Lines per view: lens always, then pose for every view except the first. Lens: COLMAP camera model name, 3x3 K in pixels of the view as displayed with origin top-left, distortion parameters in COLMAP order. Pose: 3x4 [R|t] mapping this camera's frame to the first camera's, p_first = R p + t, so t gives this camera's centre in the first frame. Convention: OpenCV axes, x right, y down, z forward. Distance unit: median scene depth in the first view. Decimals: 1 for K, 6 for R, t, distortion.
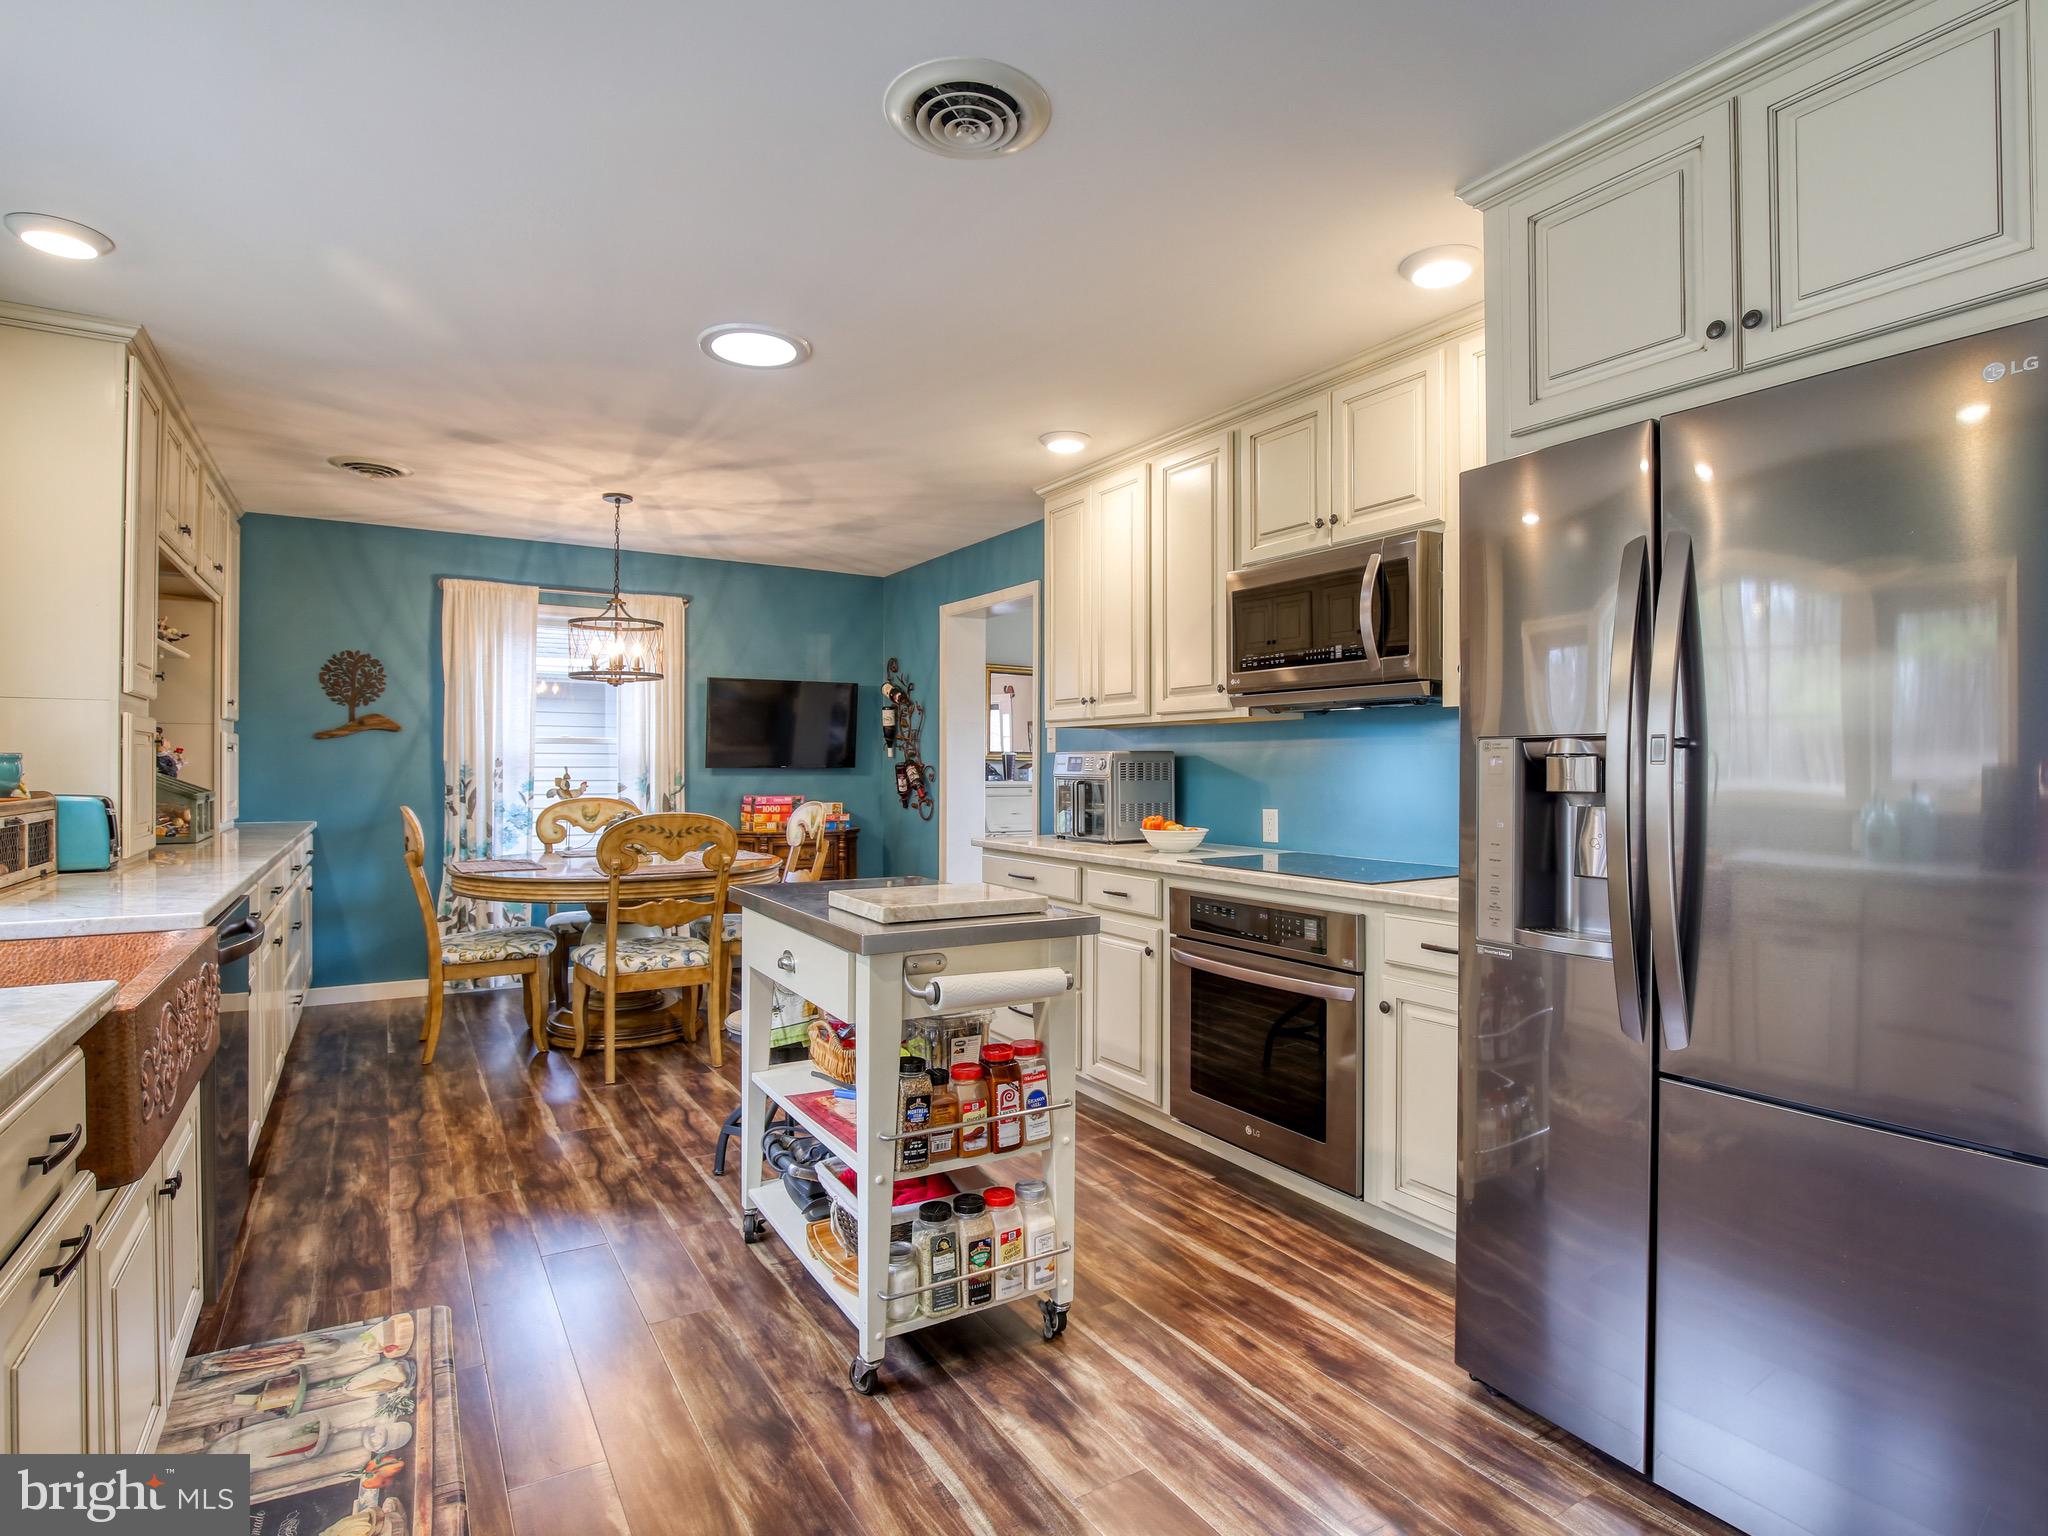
lens RADIAL K [[1066.2, 0, 1017.2], [0, 1066.2, 761.4], [0, 0, 1]] dist [-0.028616, 0.004693]
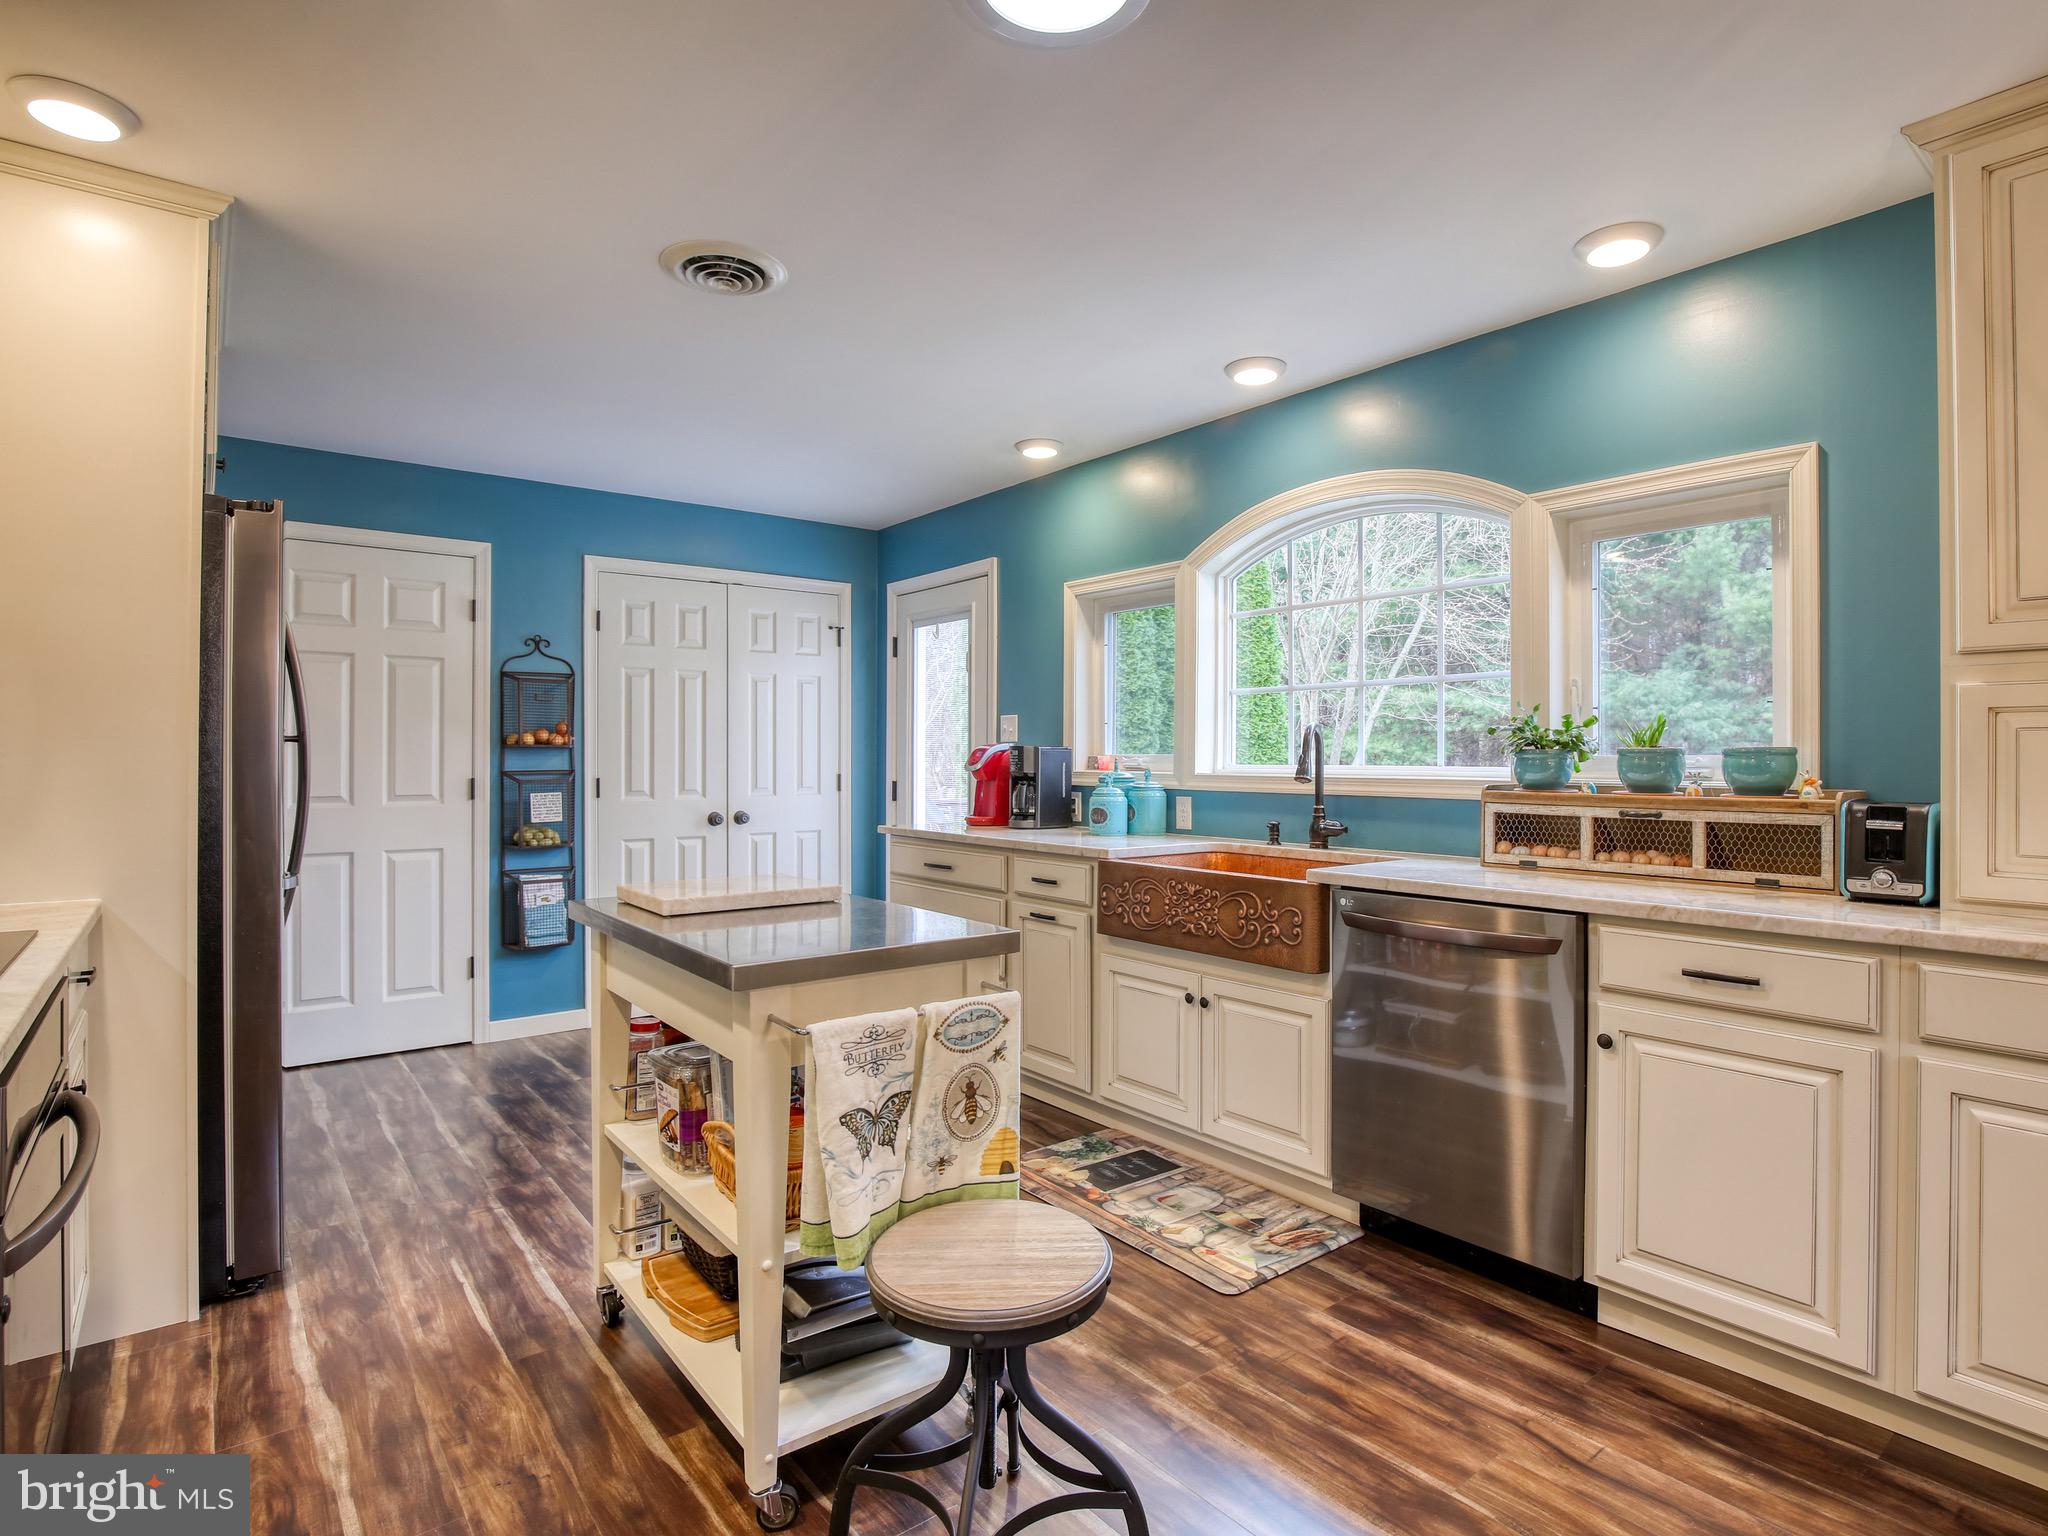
lens RADIAL K [[1066.2, 0, 1024.7], [0, 1066.2, 753.1], [0, 0, 1]] dist [-0.028616, 0.004693]
pose [[-0.992039, -0.006039, -0.125788, -0.166232], [-0.004814, 0.999938, -0.010045, 0.007758], [0.125841, -0.009360, -0.992006, 1.519904]]
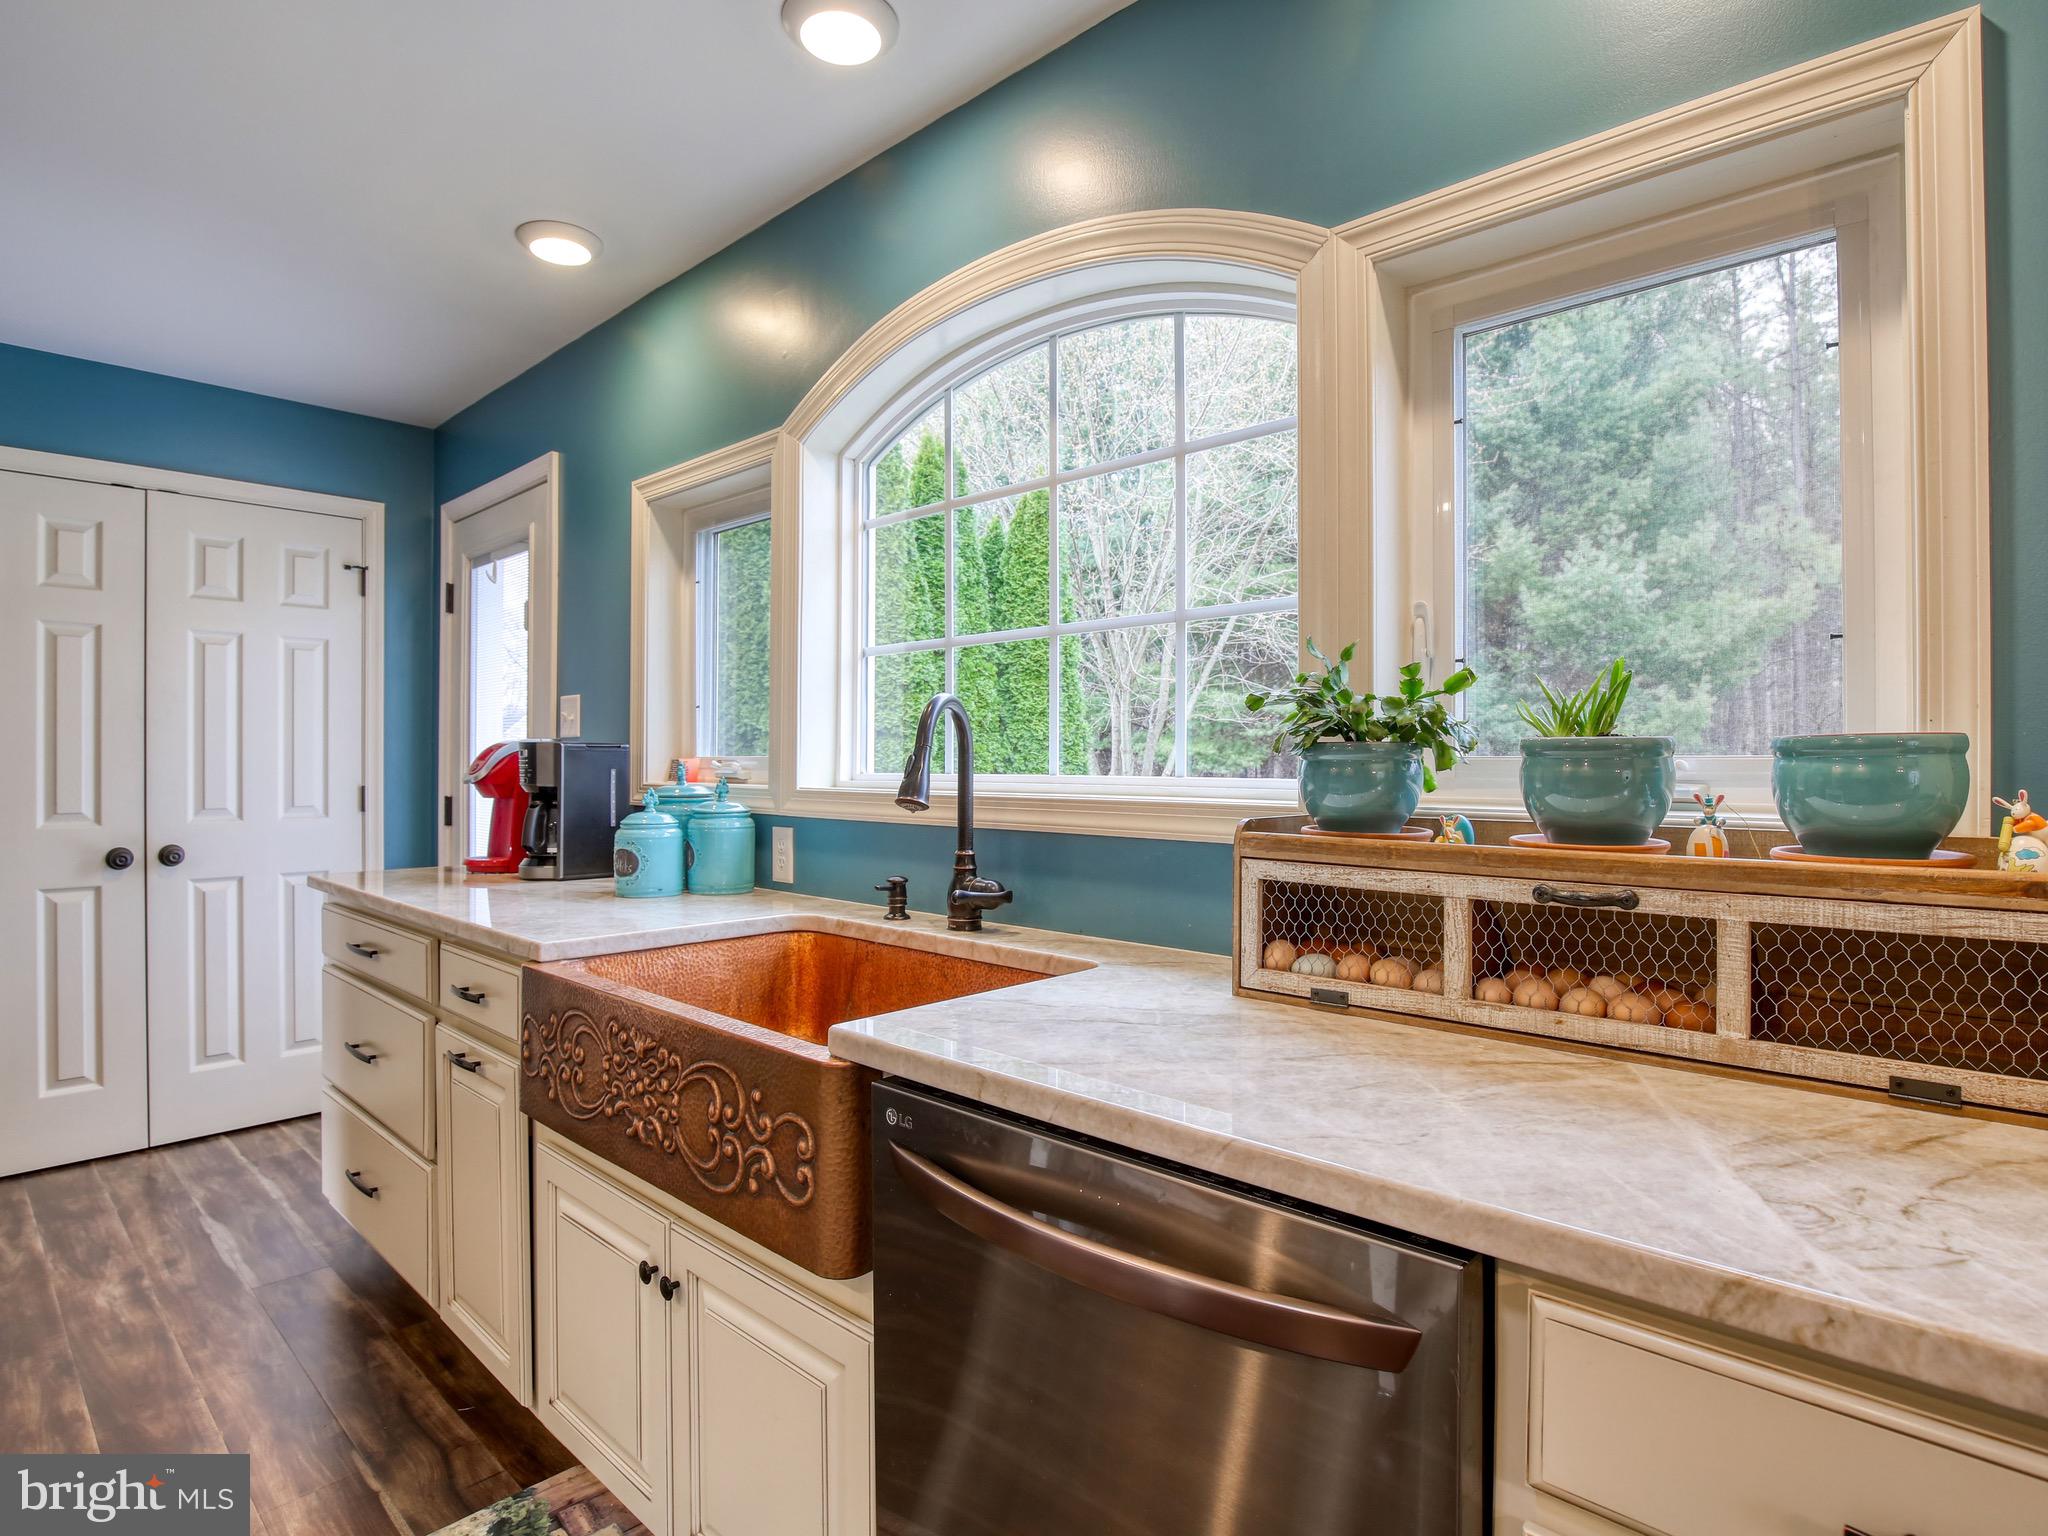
lens RADIAL K [[1066.2, 0, 1023.6], [0, 1066.2, 762.8], [0, 0, 1]] dist [-0.028616, 0.004693]
pose [[-0.960966, -0.004263, -0.276633, -0.474730], [-0.003015, 0.999983, -0.004936, 0.003817], [0.276649, -0.003909, -0.960963, 1.045449]]
